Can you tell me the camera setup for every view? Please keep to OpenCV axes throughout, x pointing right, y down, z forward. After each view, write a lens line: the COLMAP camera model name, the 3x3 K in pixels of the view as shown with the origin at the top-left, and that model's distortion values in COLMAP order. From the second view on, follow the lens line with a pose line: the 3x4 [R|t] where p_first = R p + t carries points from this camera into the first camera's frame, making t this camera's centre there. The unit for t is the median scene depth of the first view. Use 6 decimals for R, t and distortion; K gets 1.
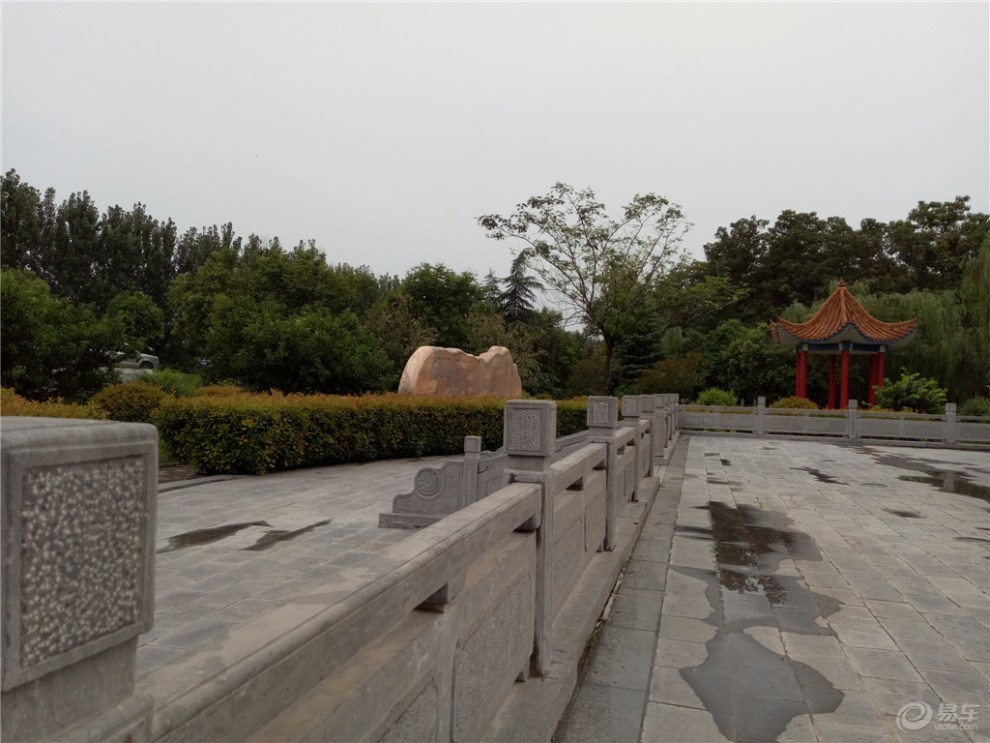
lens RADIAL K [[724.1, 0, 494.5], [0, 724.1, 370.8], [0, 0, 1]] dist [-0.003557, -0.002944]
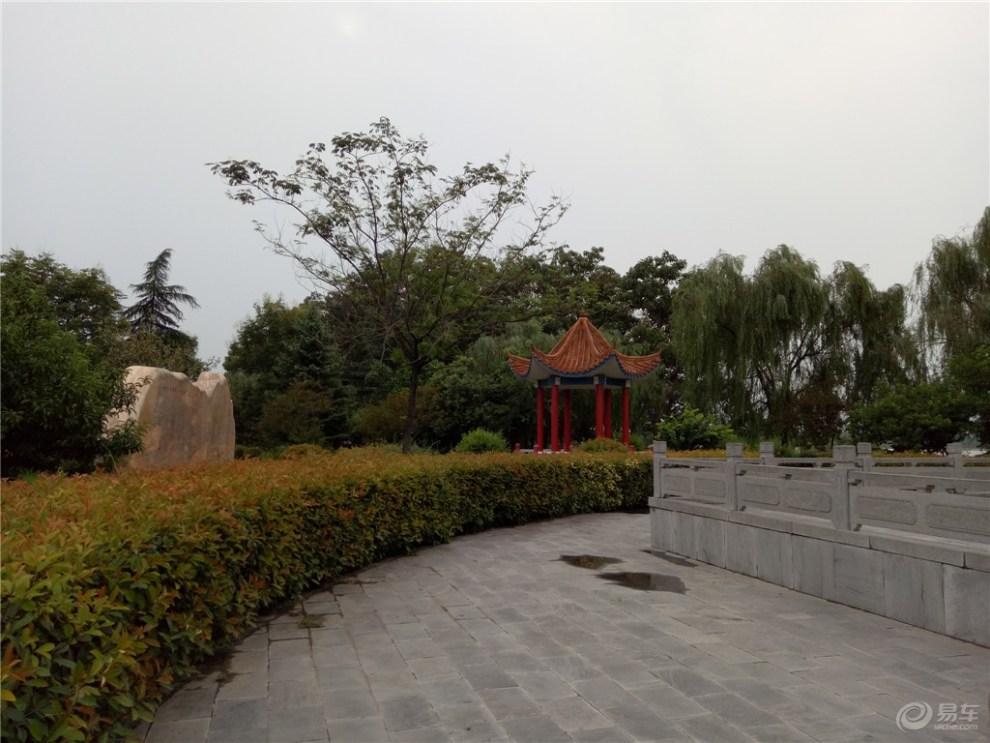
lens RADIAL K [[724.1, 0, 495.3], [0, 724.1, 372.3], [0, 0, 1]] dist [-0.003557, -0.002944]
pose [[0.838720, 0.020397, 0.544180, -0.112097], [0.007483, 0.998772, -0.048970, 0.000054], [-0.544511, 0.045145, 0.837538, 0.260009]]
